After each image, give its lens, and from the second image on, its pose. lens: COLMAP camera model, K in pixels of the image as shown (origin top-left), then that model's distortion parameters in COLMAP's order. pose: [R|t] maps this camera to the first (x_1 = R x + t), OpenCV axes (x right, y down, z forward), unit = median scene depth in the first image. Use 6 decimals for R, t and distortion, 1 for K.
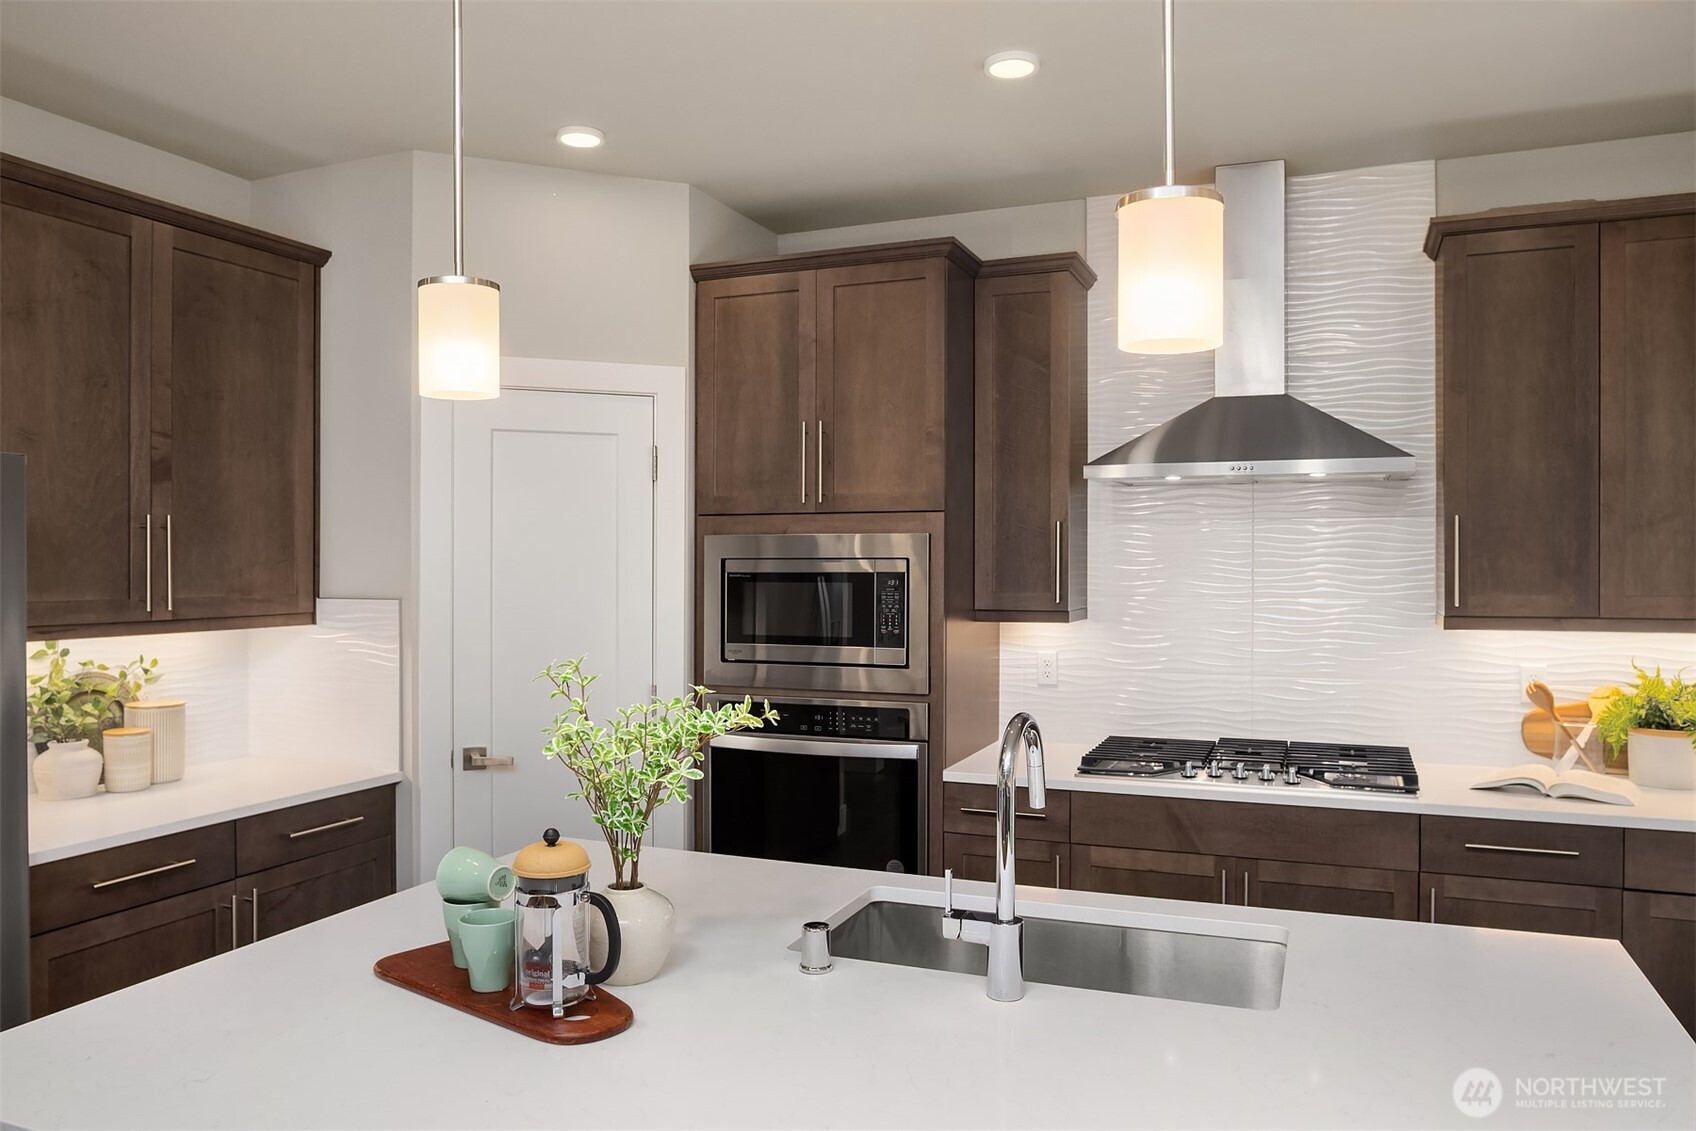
lens RADIAL K [[1239.0, 0, 851.2], [0, 1239.0, 568.9], [0, 0, 1]] dist [-0.060941, 0.038079]
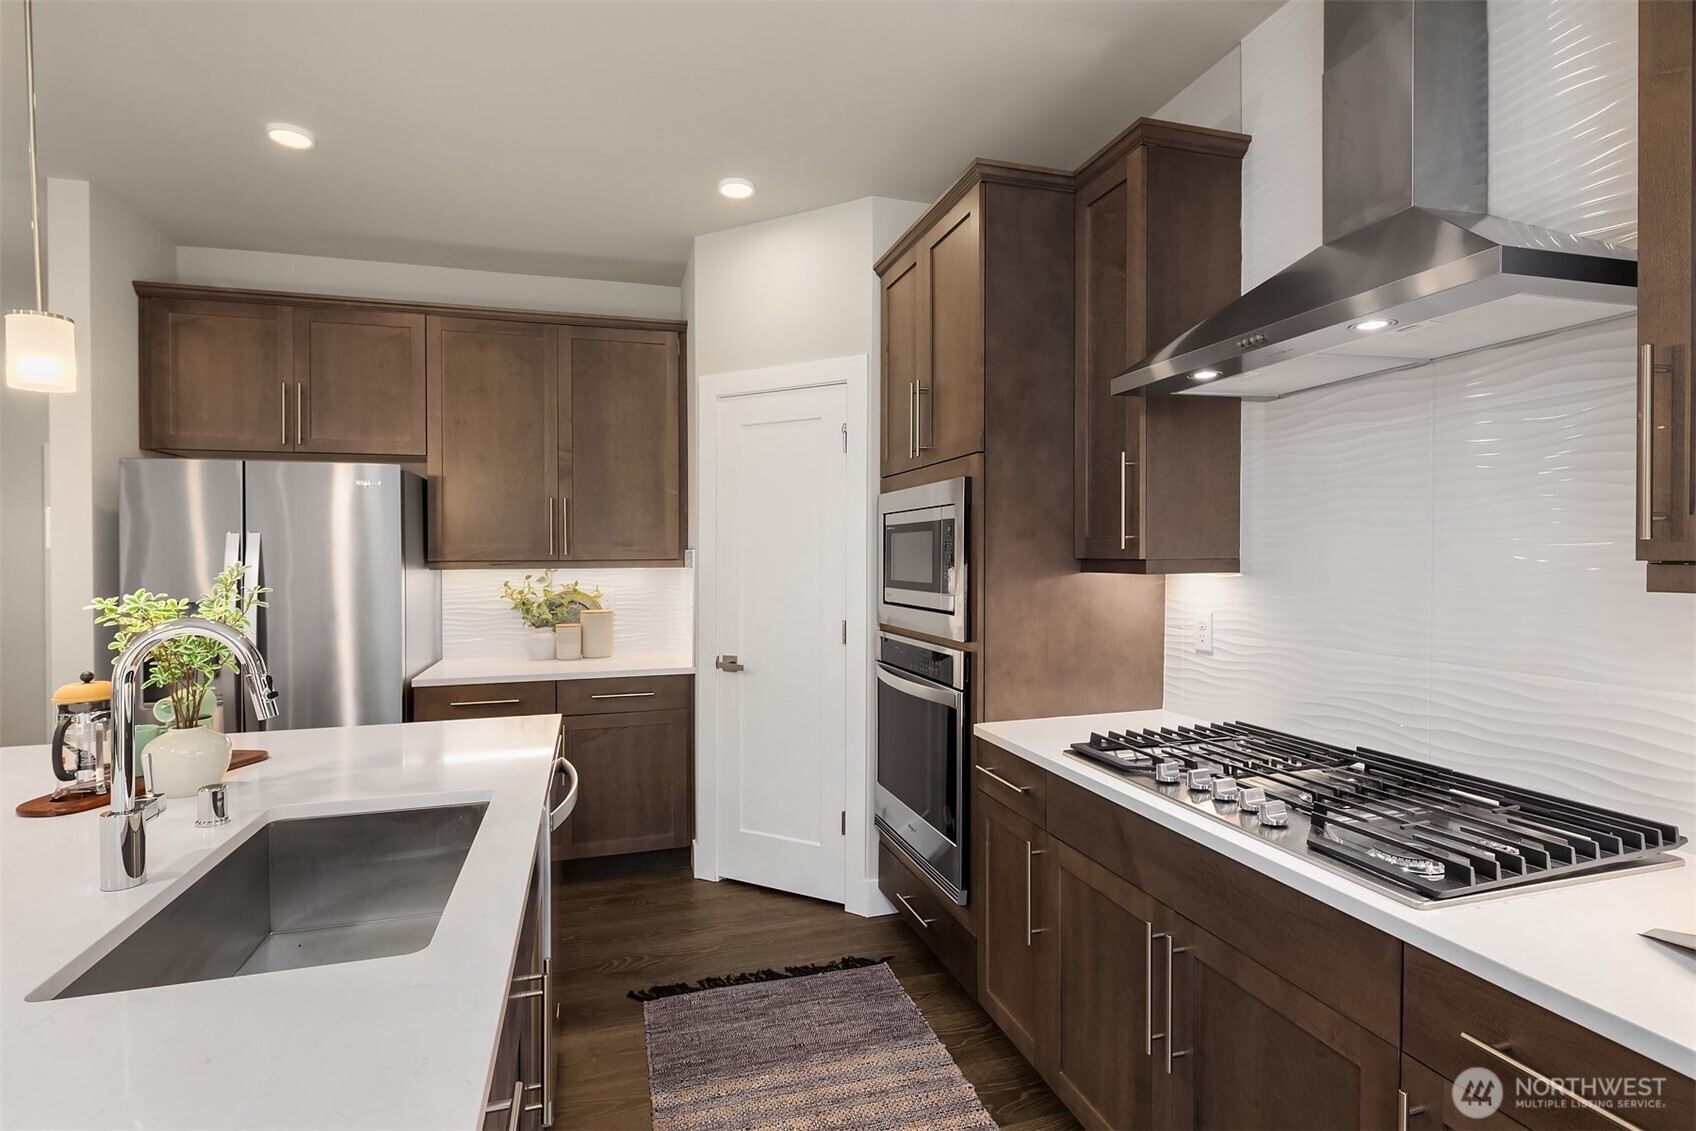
lens RADIAL K [[816.8, 0, 831.6], [0, 816.8, 570.2], [0, 0, 1]] dist [0.003751, -0.004337]
pose [[0.624497, 0.012828, -0.780922, 0.505627], [0.002567, 0.999826, 0.018476, 0.032836], [0.781023, -0.013543, 0.624355, 0.527861]]
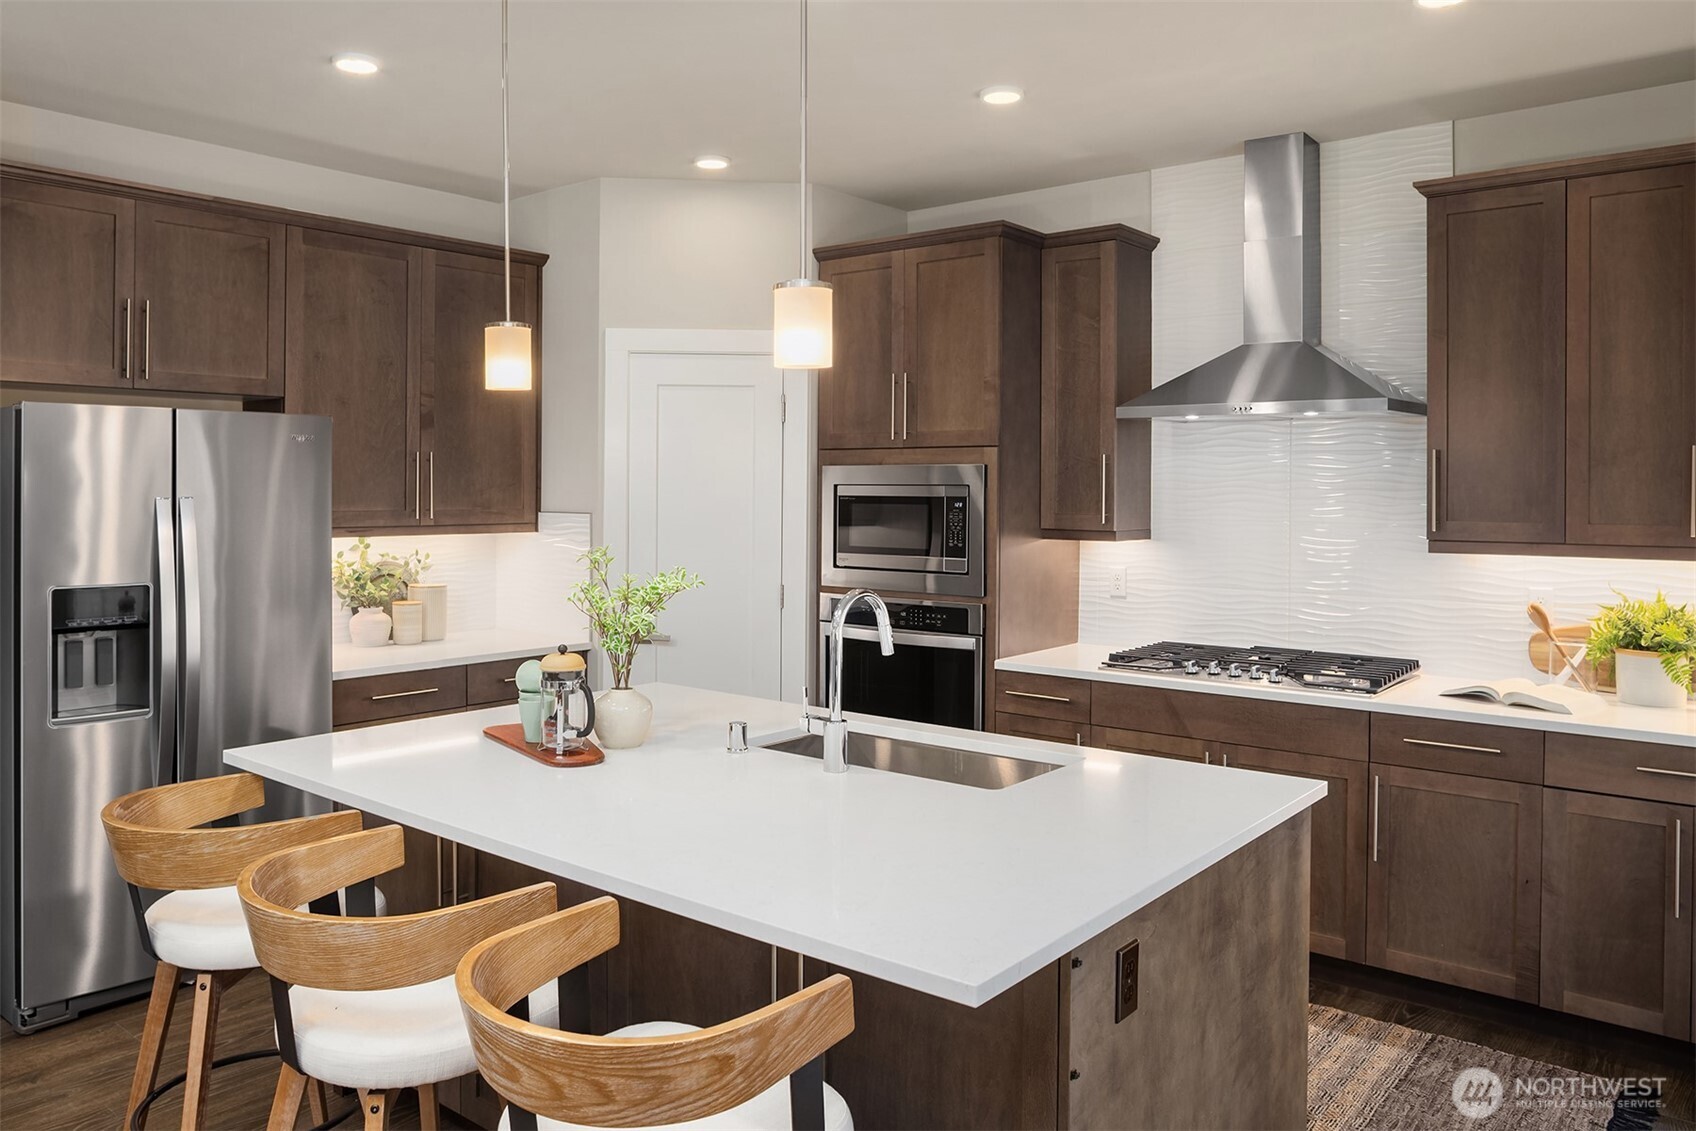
lens RADIAL K [[1239.0, 0, 755.4], [0, 1239.0, 511.7], [0, 0, 1]] dist [-0.060941, 0.038079]
pose [[0.946444, 0.012328, -0.322631, 0.245333], [-0.007888, 0.999855, 0.015066, 0.000845], [0.322770, -0.011715, 0.946405, -0.227949]]
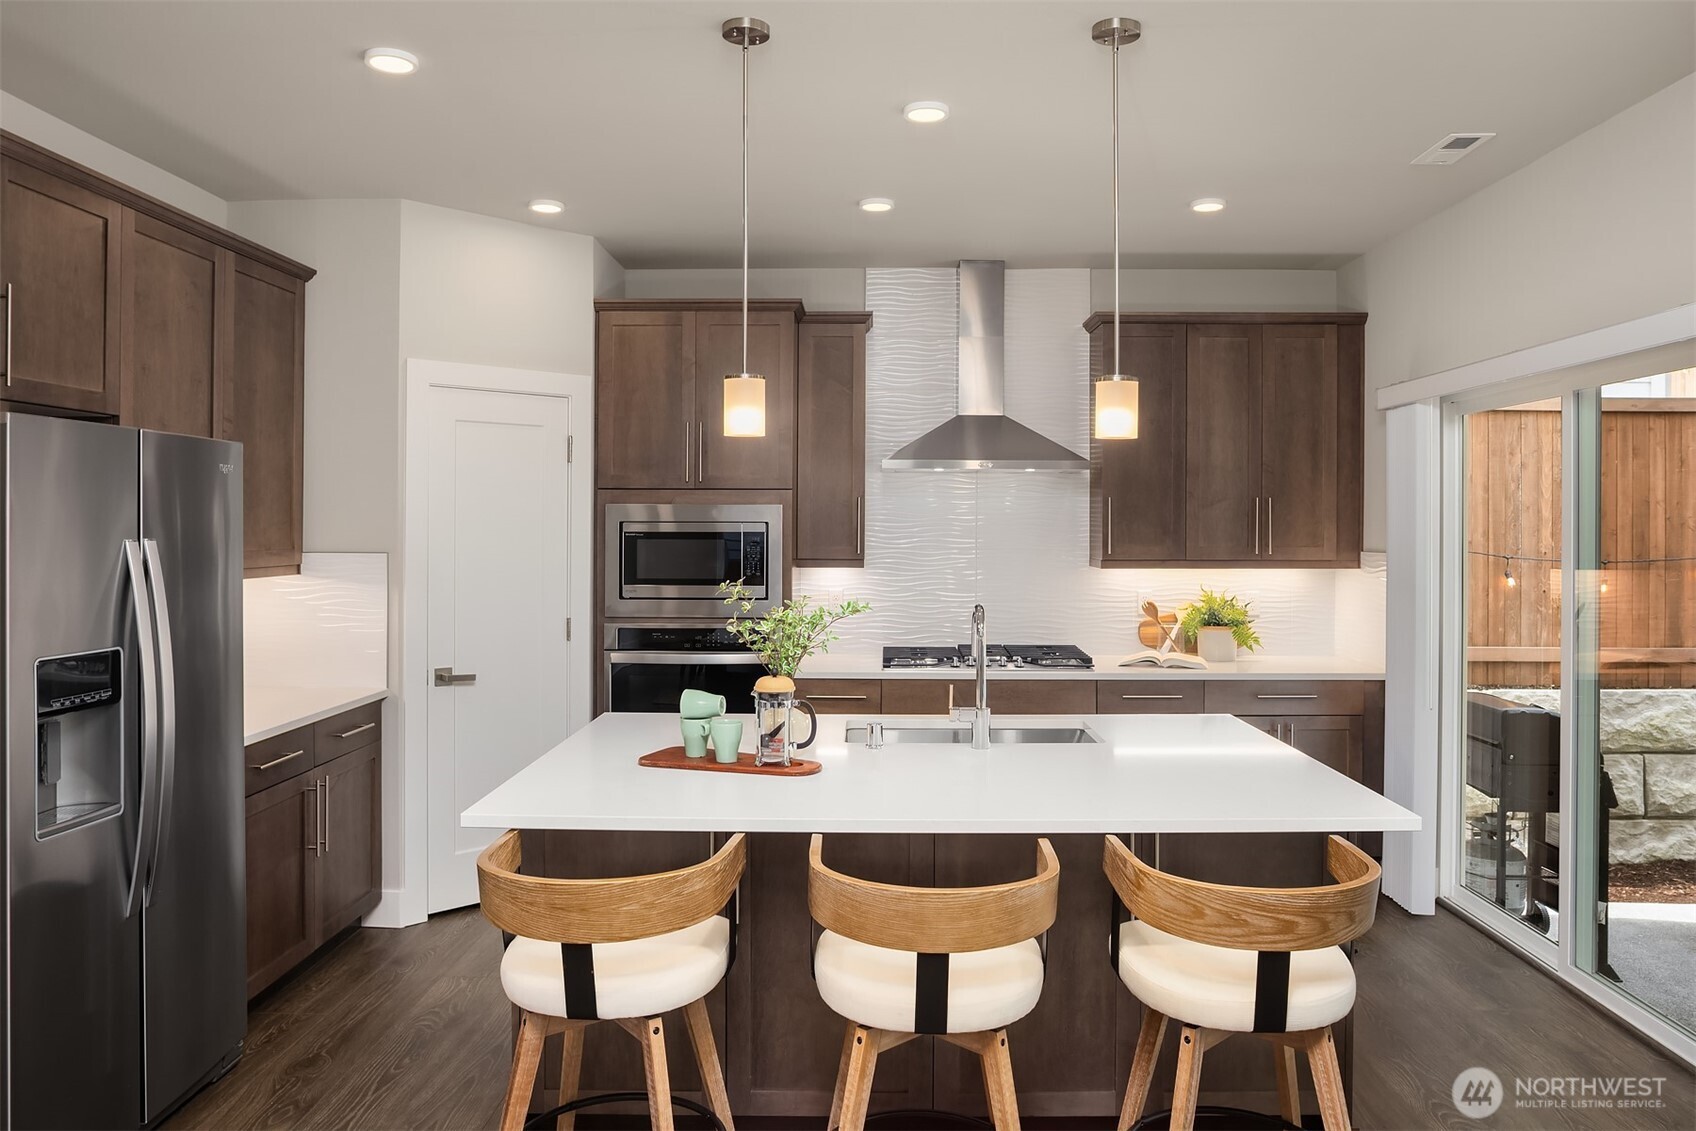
lens RADIAL K [[1239.0, 0, 850.7], [0, 1239.0, 553.0], [0, 0, 1]] dist [-0.060941, 0.038079]
pose [[0.926434, -0.003950, 0.376437, -0.409153], [-0.003600, 0.999806, 0.019350, -0.001313], [-0.376441, -0.019282, 0.926240, -0.360632]]
